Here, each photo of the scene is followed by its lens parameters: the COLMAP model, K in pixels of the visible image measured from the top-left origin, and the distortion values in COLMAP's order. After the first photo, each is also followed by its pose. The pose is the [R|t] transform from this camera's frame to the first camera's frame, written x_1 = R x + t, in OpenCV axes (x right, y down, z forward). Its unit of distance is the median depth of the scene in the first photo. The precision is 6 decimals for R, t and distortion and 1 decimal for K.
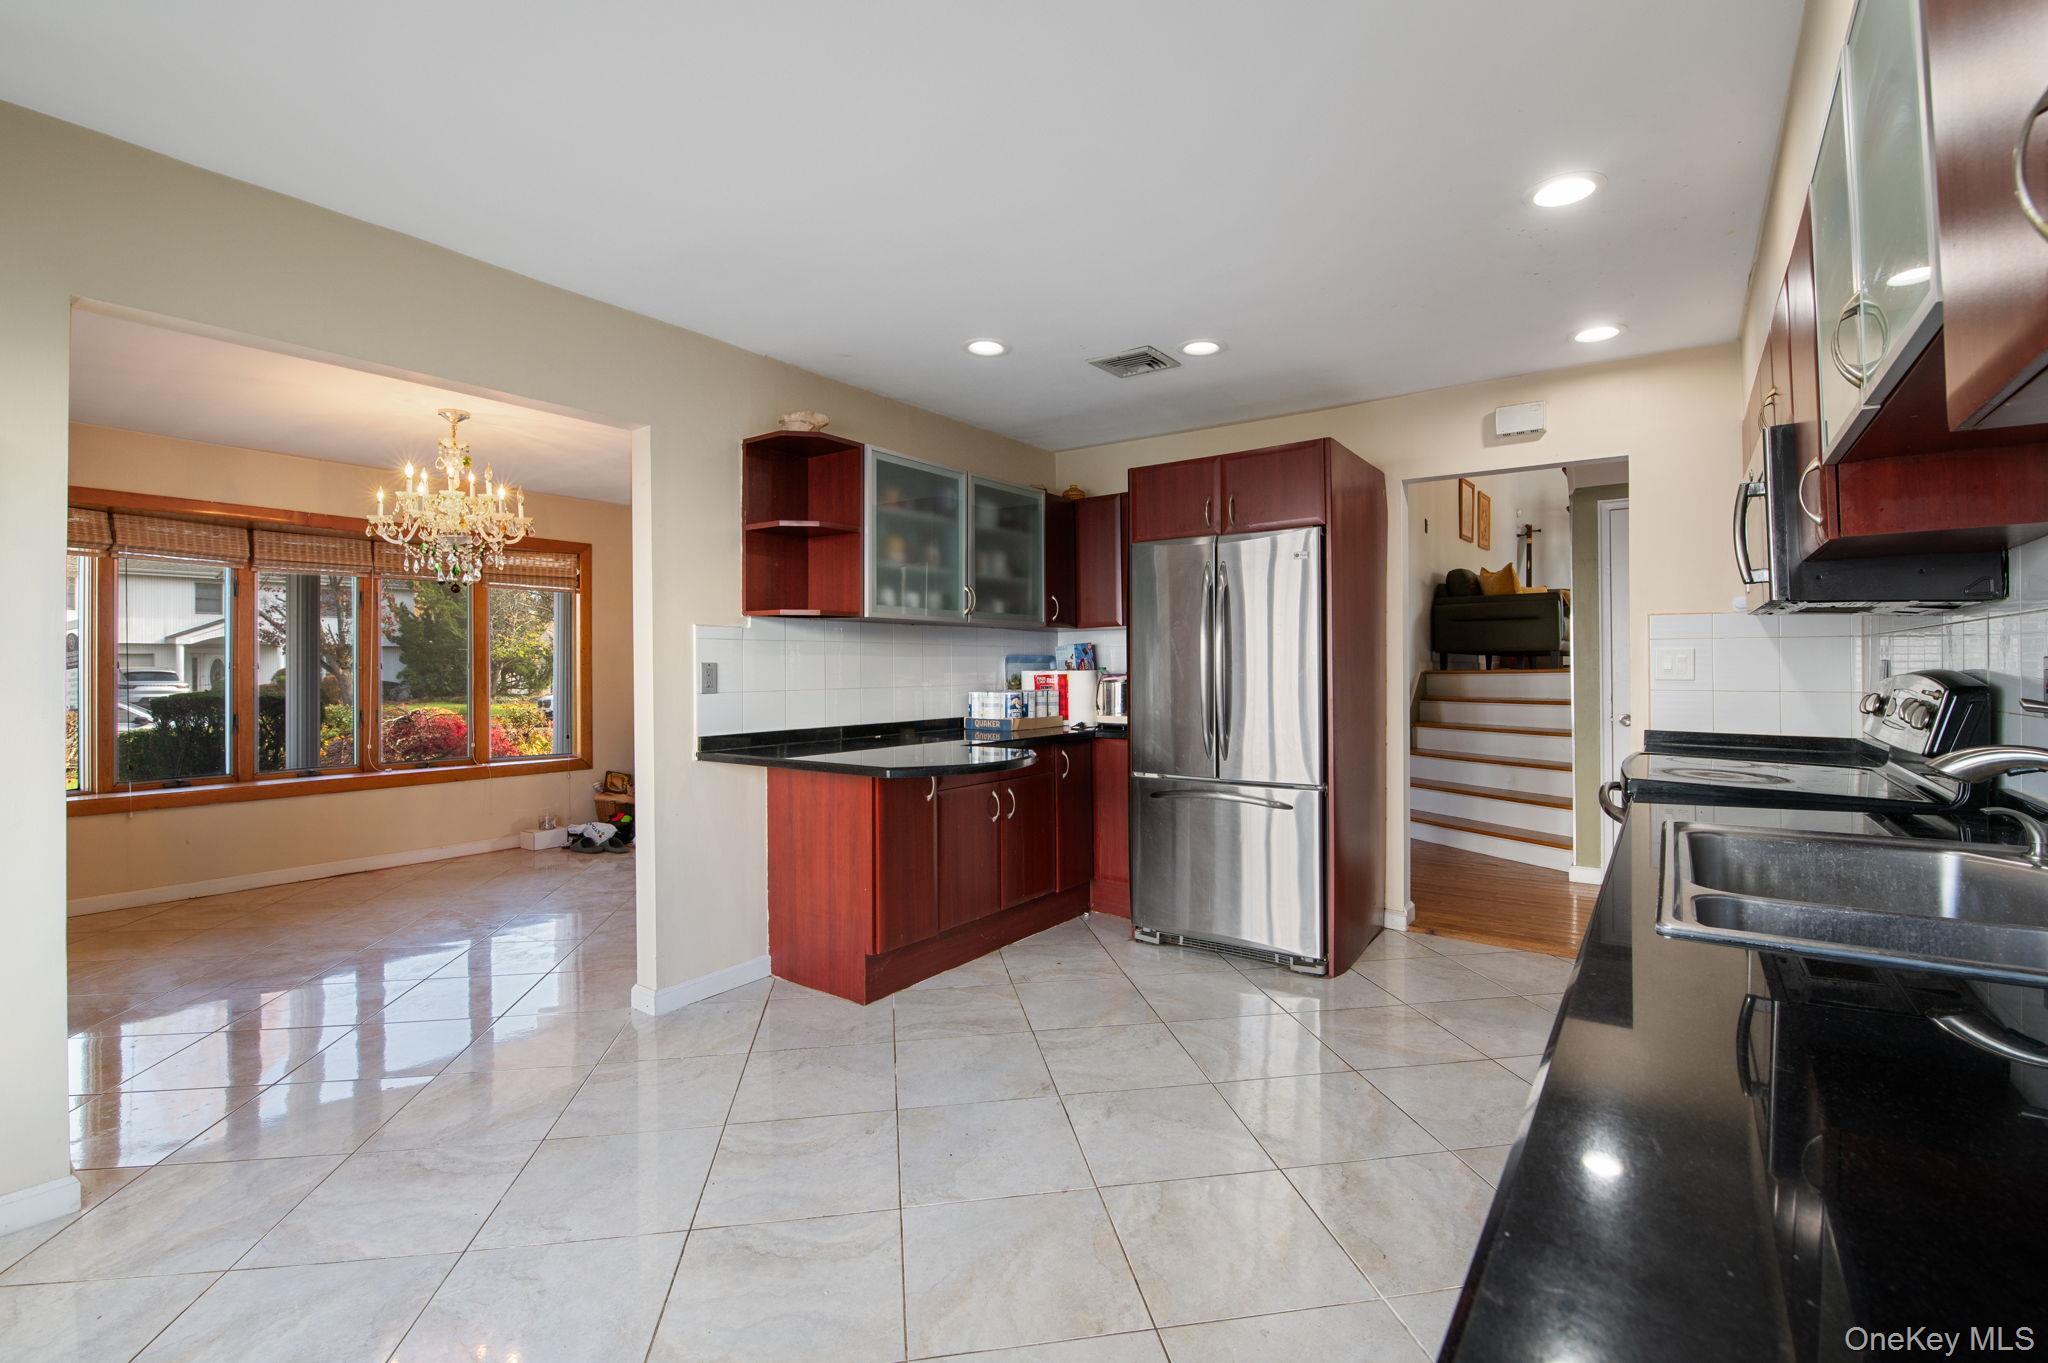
lens RADIAL K [[895.2, 0, 1031.3], [0, 895.2, 657.4], [0, 0, 1]] dist [-0.000101, -0.011819]
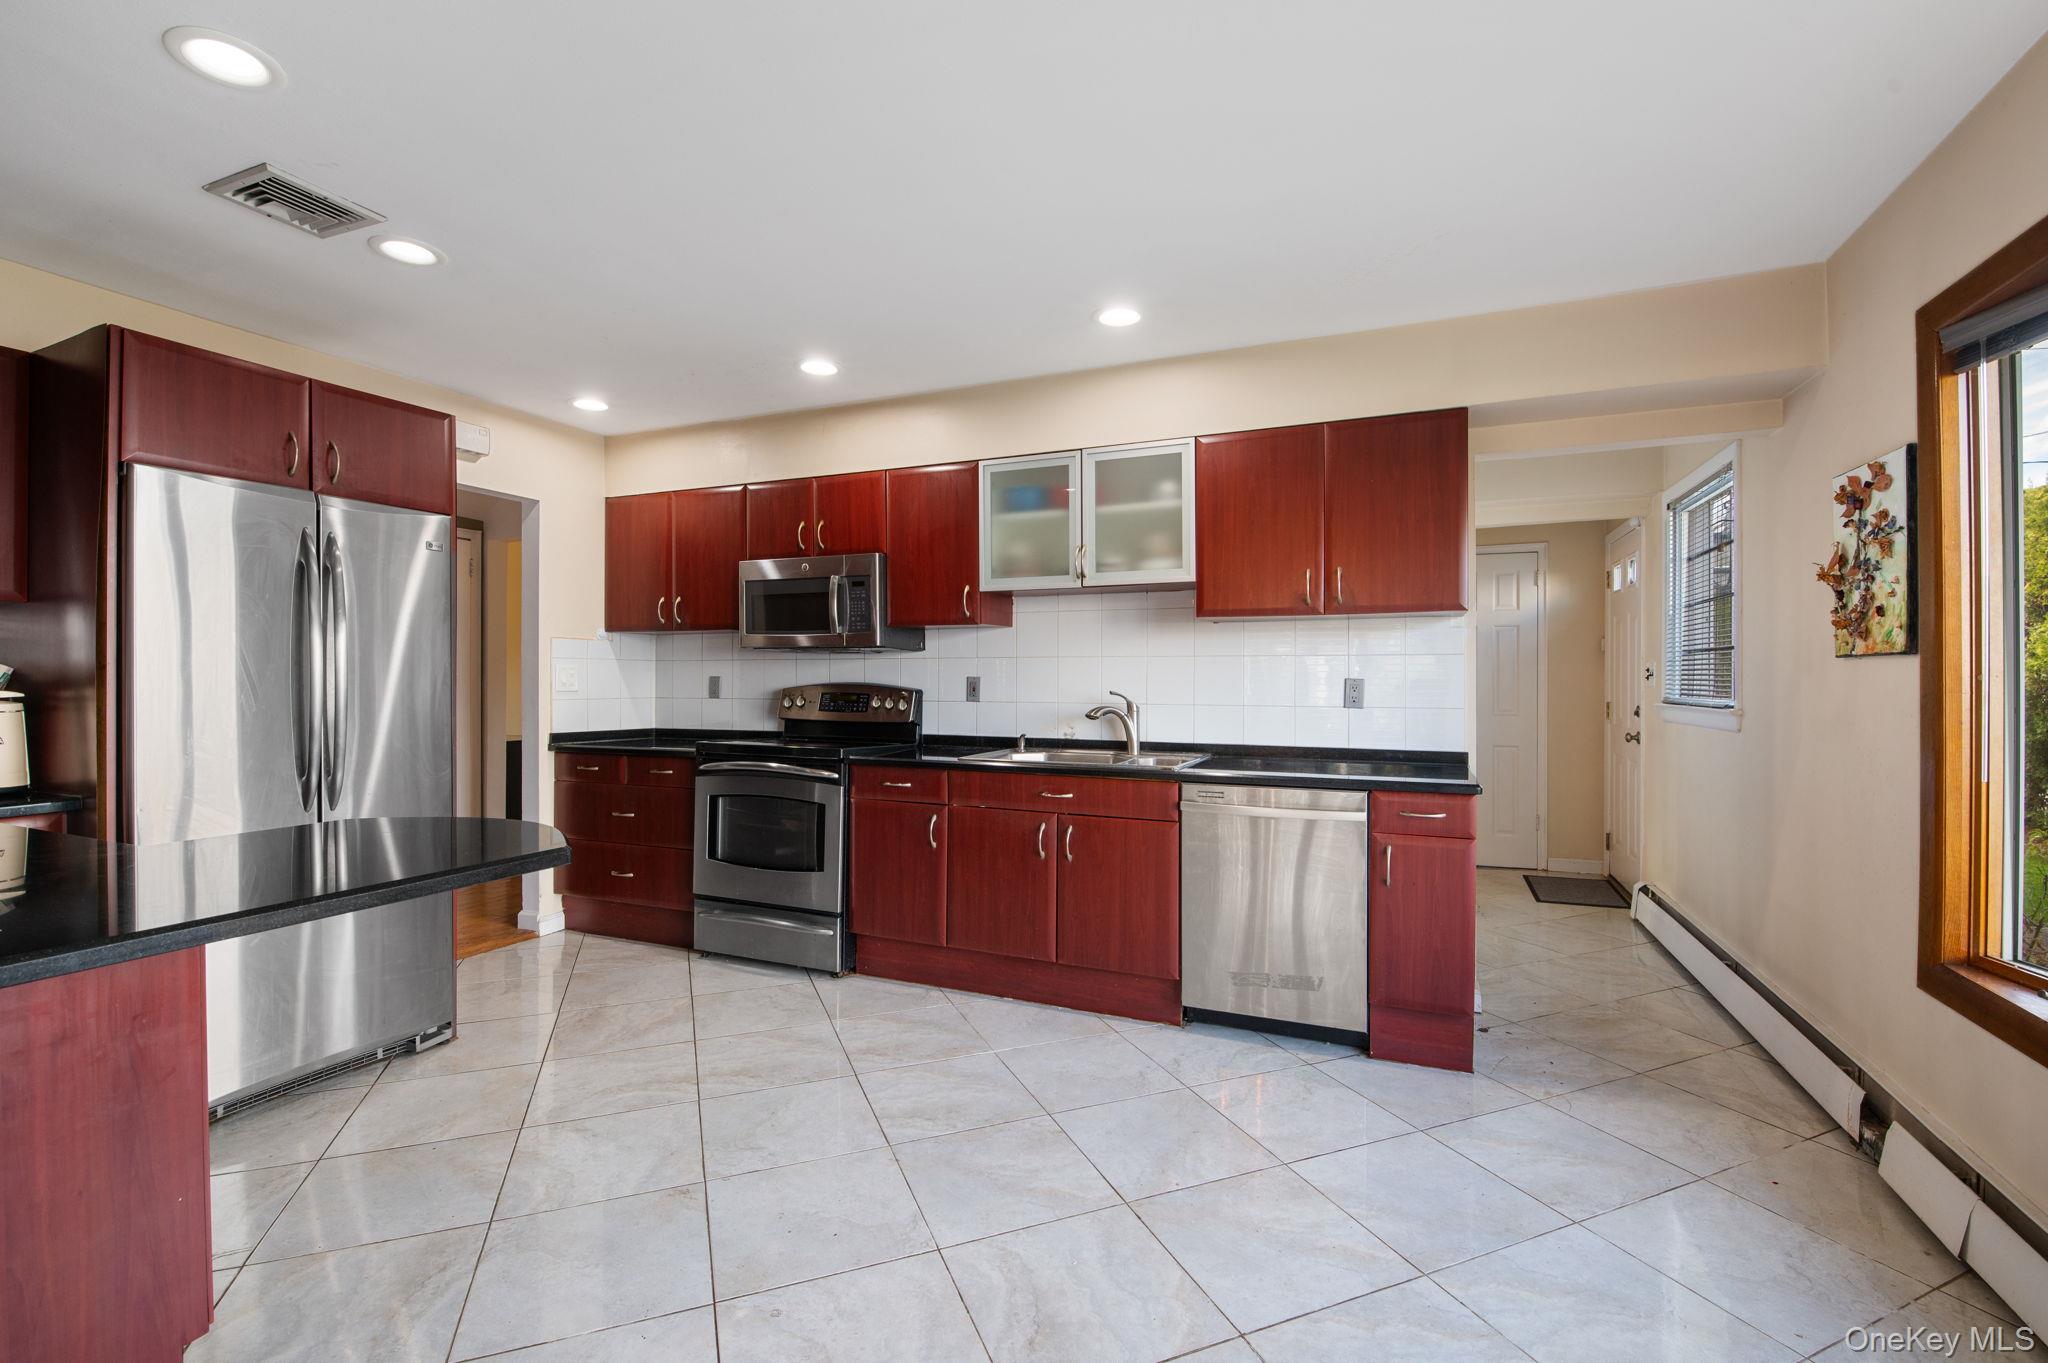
lens RADIAL K [[886.7, 0, 1026.6], [0, 886.7, 679.5], [0, 0, 1]] dist [0.000294, -0.011050]
pose [[-0.215281, 0.002680, 0.976548, -0.594897], [-0.009790, 0.999940, -0.004902, 0.007301], [-0.976503, -0.010616, -0.215242, 0.610902]]
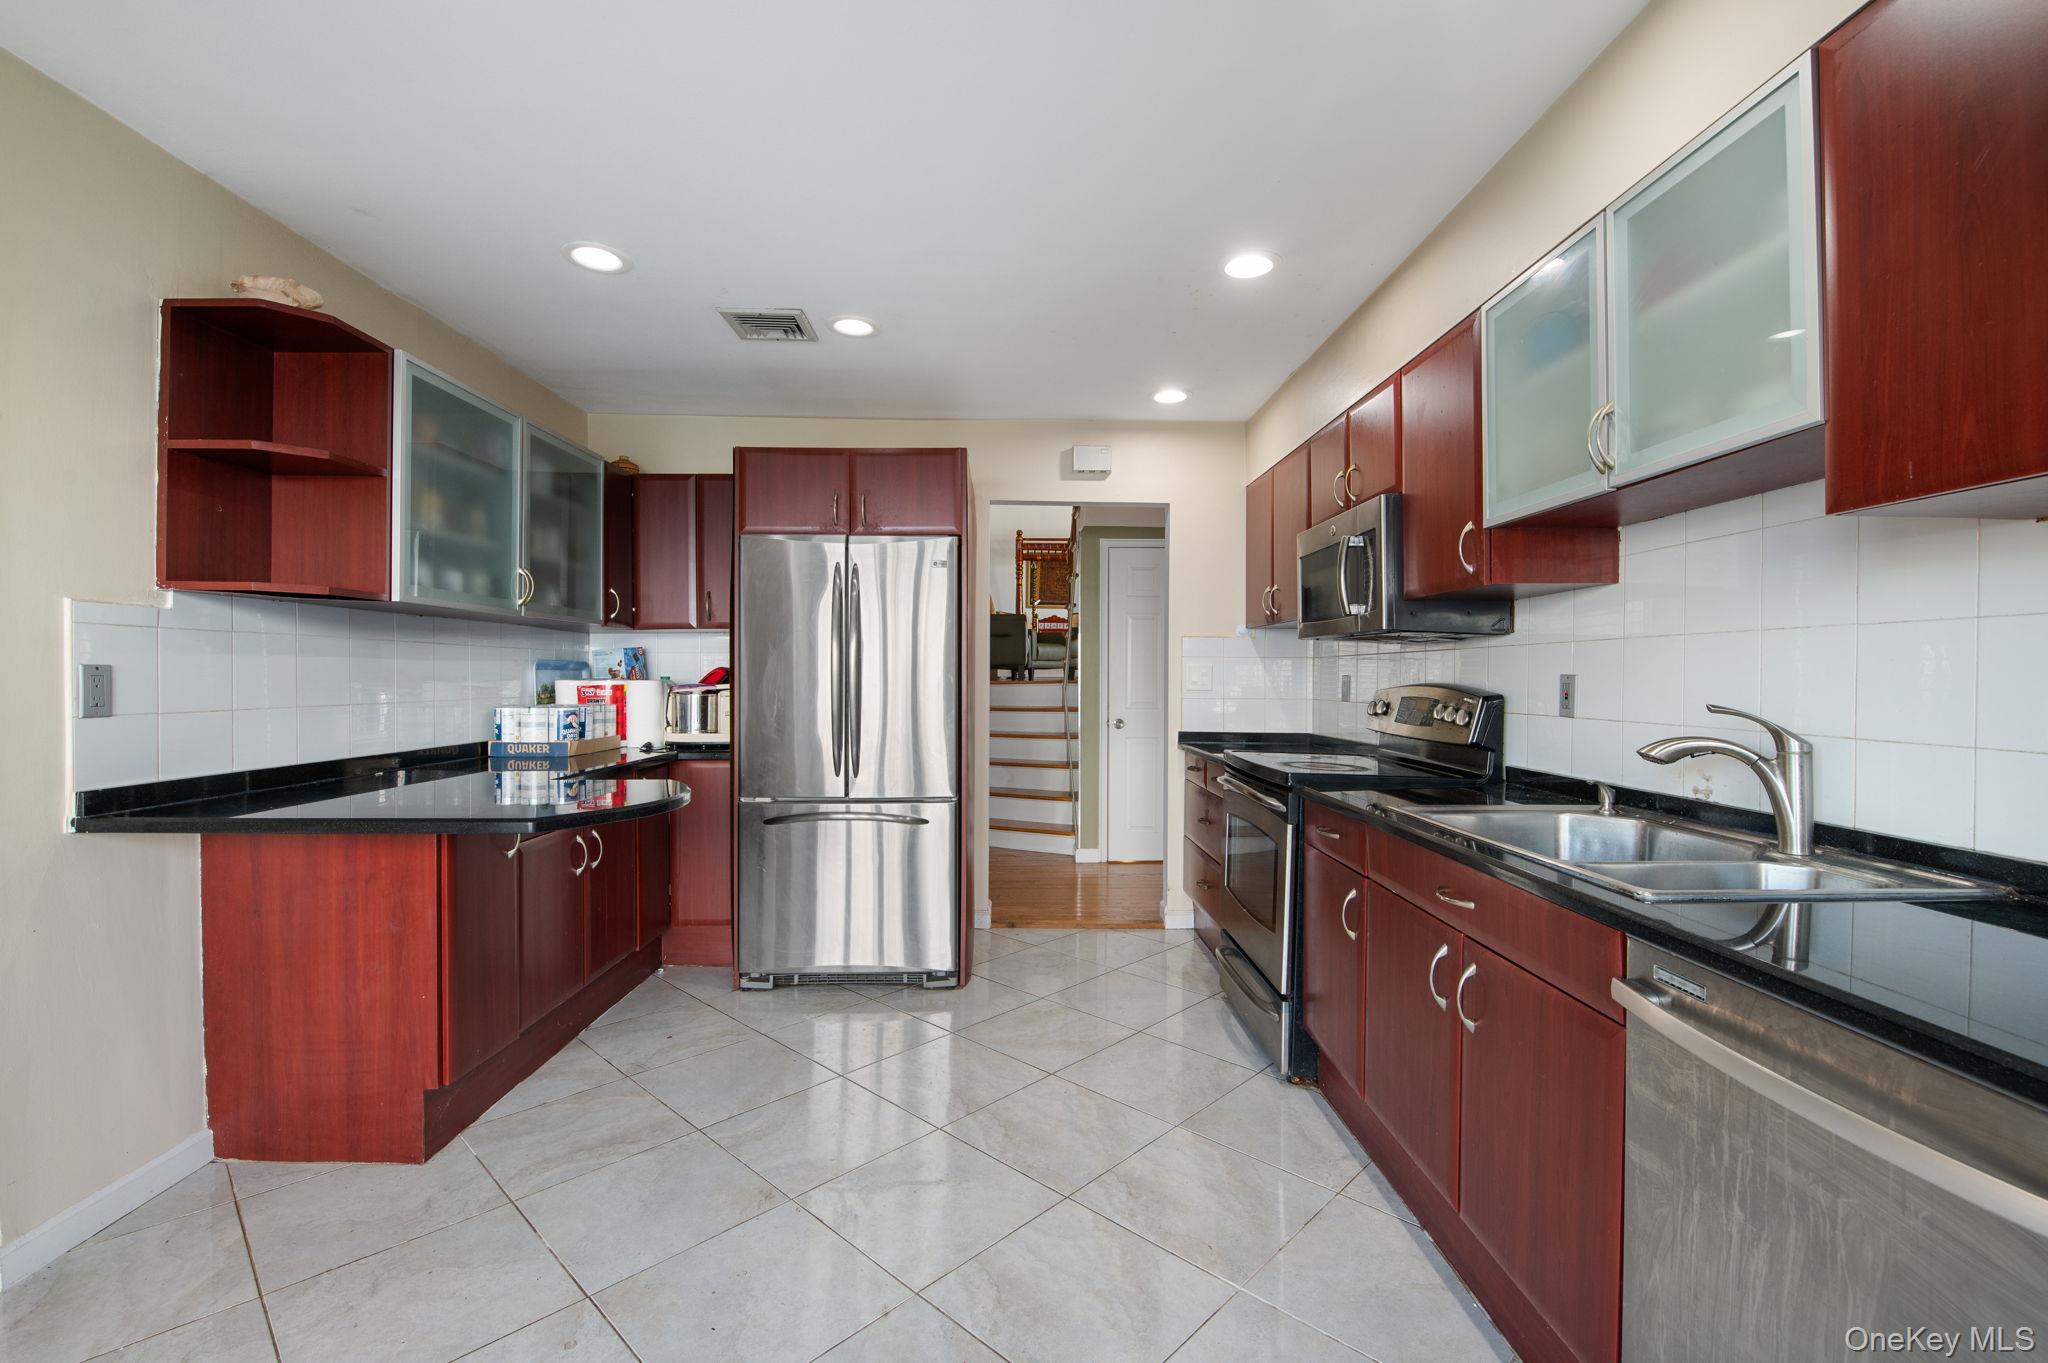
lens RADIAL K [[886.7, 0, 1026.6], [0, 886.7, 679.5], [0, 0, 1]] dist [0.000294, -0.011050]
pose [[0.797294, 0.004813, 0.603572, -0.199015], [-0.012933, 0.999875, 0.009111, 0.002254], [-0.603453, -0.015070, 0.797256, 0.158781]]
